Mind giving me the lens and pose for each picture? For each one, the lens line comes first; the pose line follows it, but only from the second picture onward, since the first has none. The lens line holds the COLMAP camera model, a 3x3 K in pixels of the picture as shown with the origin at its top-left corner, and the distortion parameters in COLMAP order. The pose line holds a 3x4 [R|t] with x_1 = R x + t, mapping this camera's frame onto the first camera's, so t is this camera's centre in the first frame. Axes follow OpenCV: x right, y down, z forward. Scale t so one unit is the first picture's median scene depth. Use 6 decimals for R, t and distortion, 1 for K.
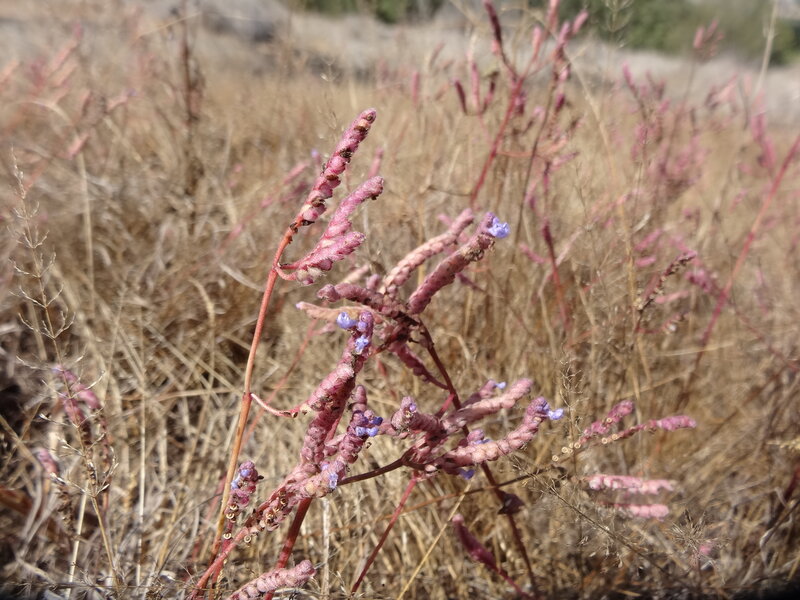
lens RADIAL K [[577.7, 0, 404.3], [0, 577.7, 302.5], [0, 0, 1]] dist [-0.002026, 0.000902]
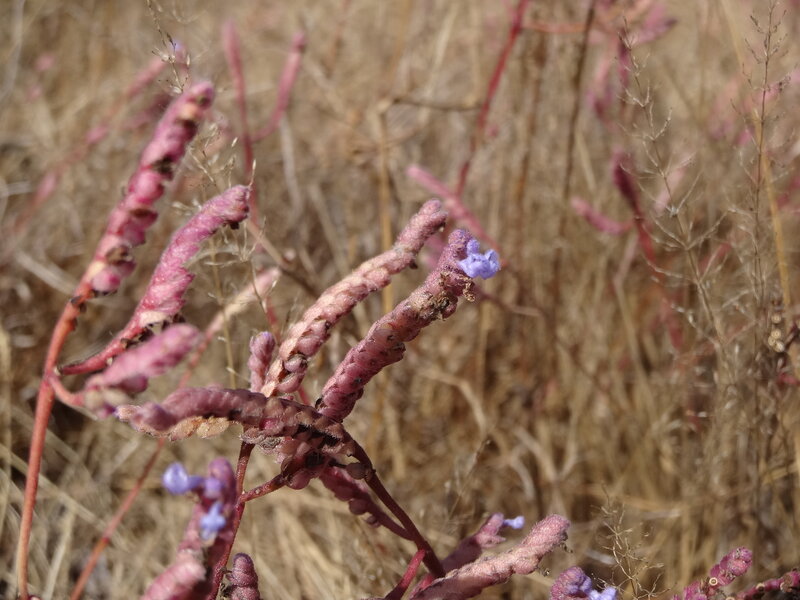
lens RADIAL K [[1100.2, 0, 409.3], [0, 1100.2, 268.1], [0, 0, 1]] dist [-0.051911, 0.000000]
pose [[0.998692, -0.051007, -0.003544, 0.100226], [0.051090, 0.998248, 0.029861, -0.149173], [0.002015, -0.030003, 0.999548, -0.004956]]
